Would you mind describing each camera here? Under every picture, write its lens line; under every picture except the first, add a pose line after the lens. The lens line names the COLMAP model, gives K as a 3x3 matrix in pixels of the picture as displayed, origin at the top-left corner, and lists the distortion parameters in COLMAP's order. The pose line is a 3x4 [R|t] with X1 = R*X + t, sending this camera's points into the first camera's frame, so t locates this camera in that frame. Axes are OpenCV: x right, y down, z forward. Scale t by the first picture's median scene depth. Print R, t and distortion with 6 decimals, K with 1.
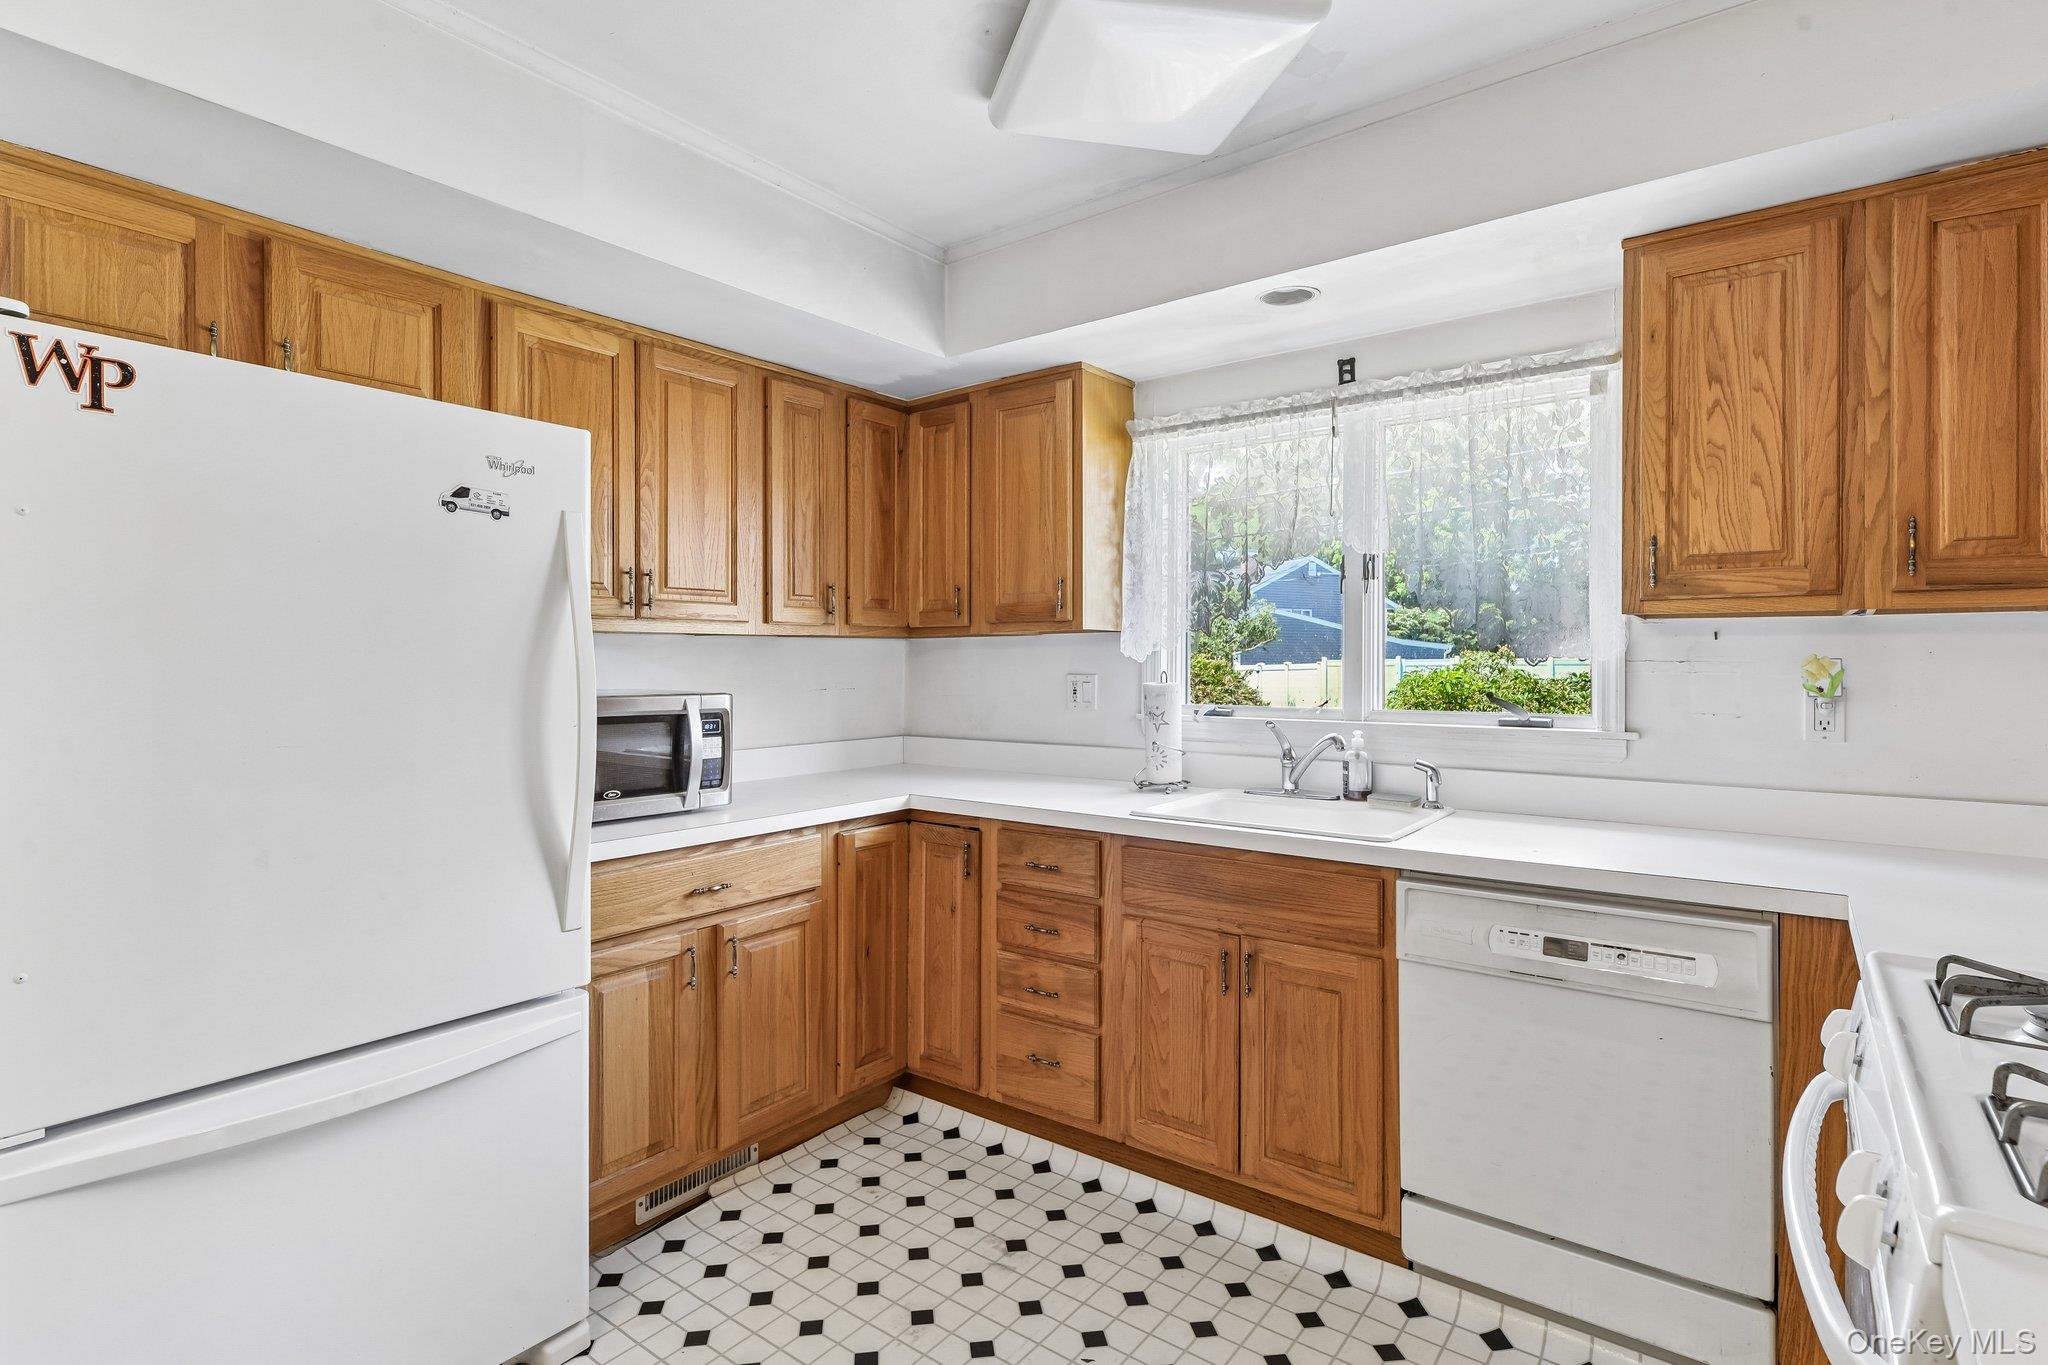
lens RADIAL K [[999.9, 0, 1029.8], [0, 999.9, 678.7], [0, 0, 1]] dist [-0.000343, -0.000827]
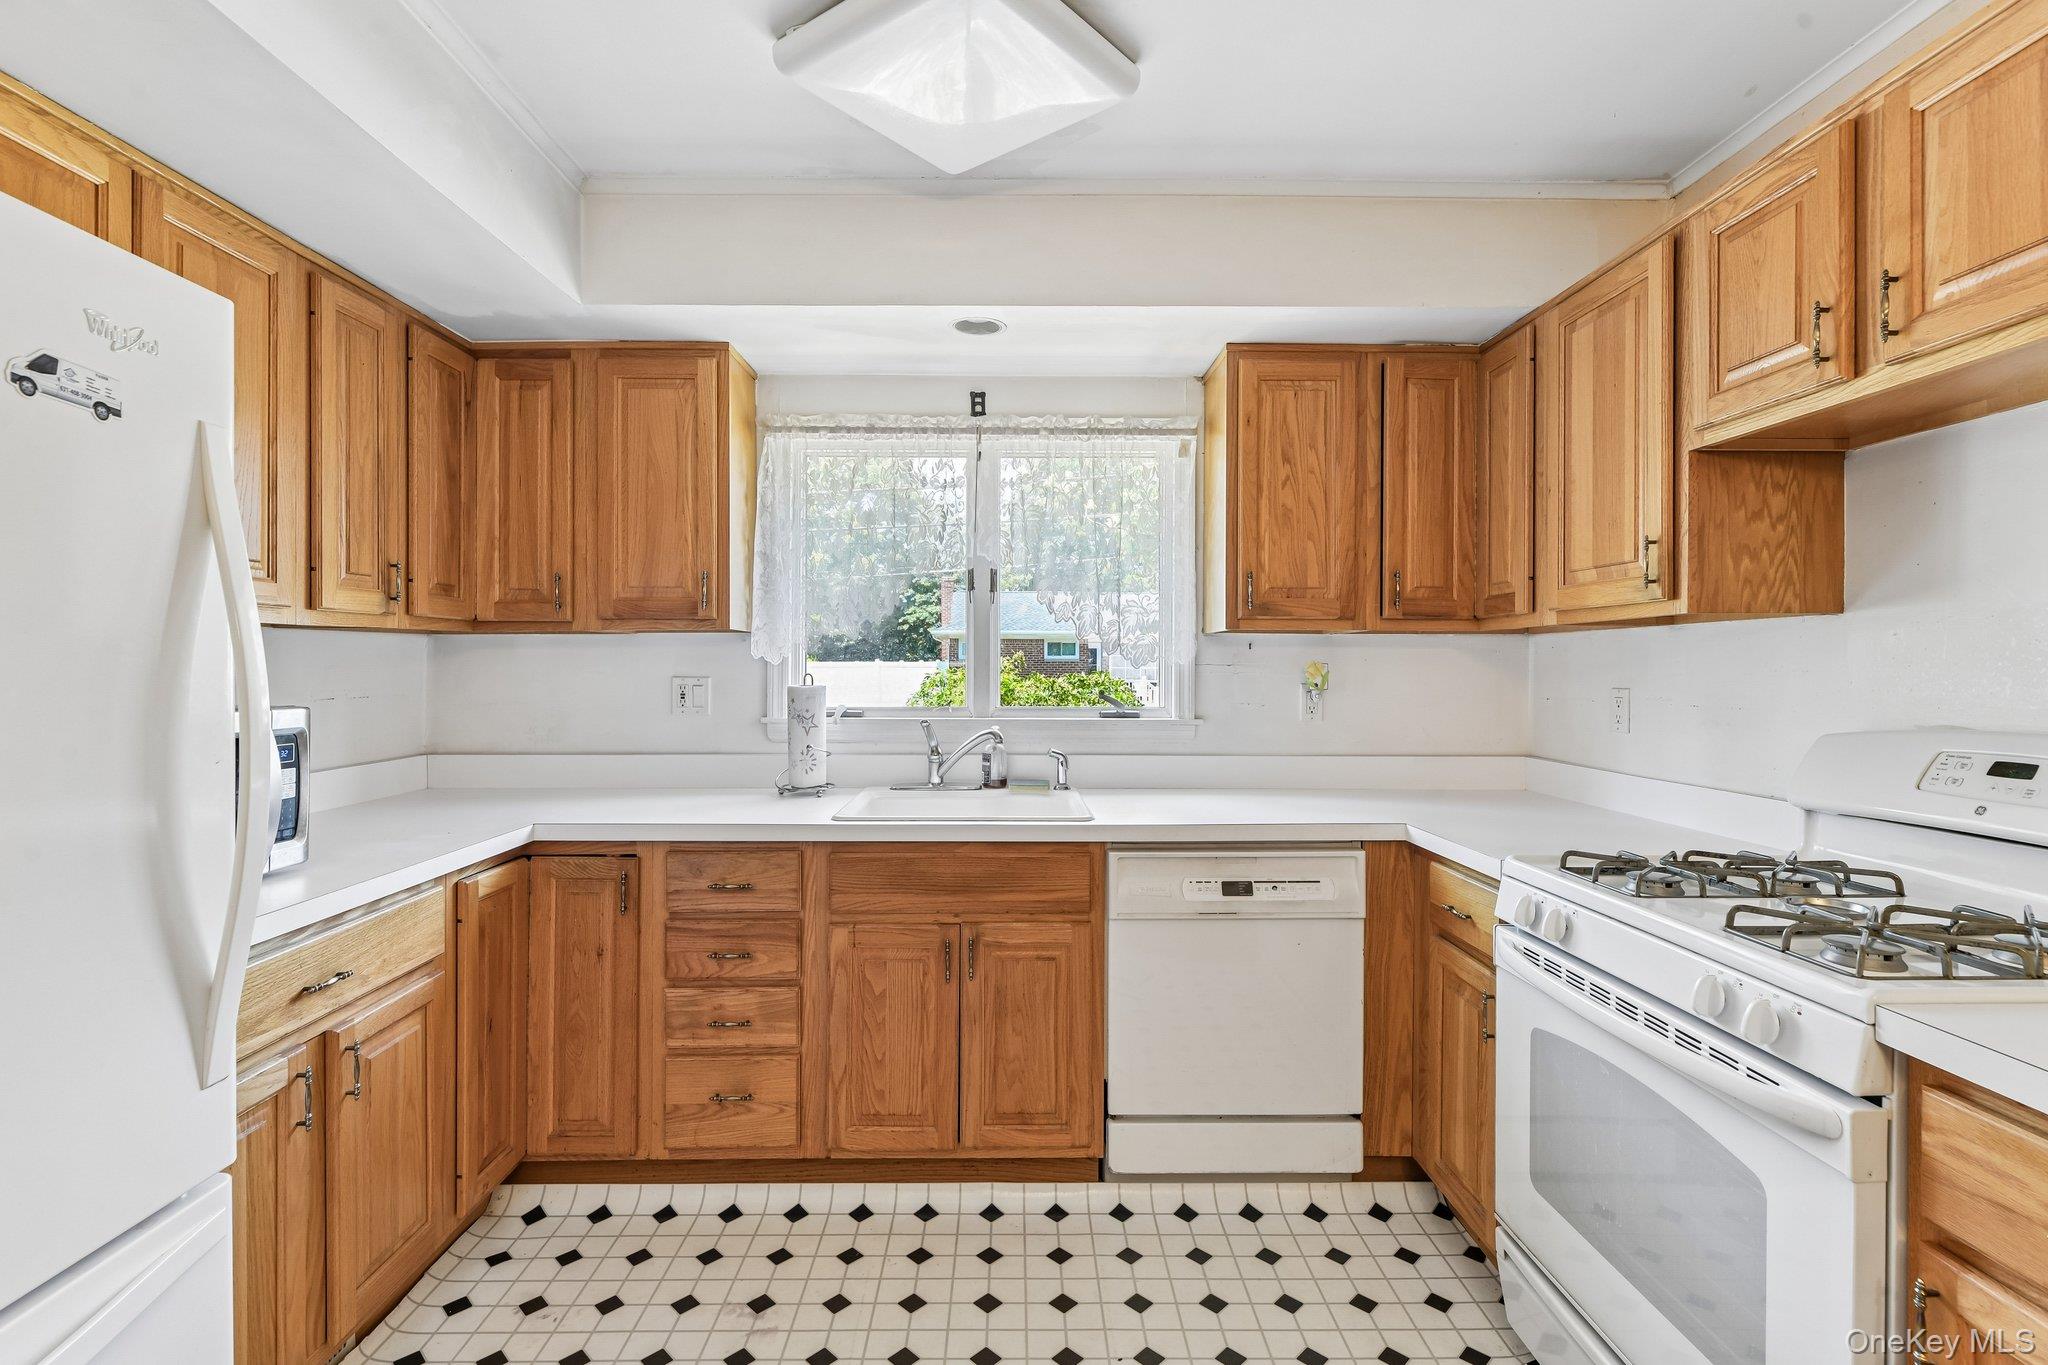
lens RADIAL K [[933.3, 0, 1024.0], [0, 933.3, 682.5], [0, 0, 1]] dist [0.004138, -0.005086]
pose [[0.790967, -0.008905, 0.611794, -0.299104], [0.006965, 0.999960, 0.005551, -0.002533], [-0.611819, -0.000130, 0.790998, 0.157787]]
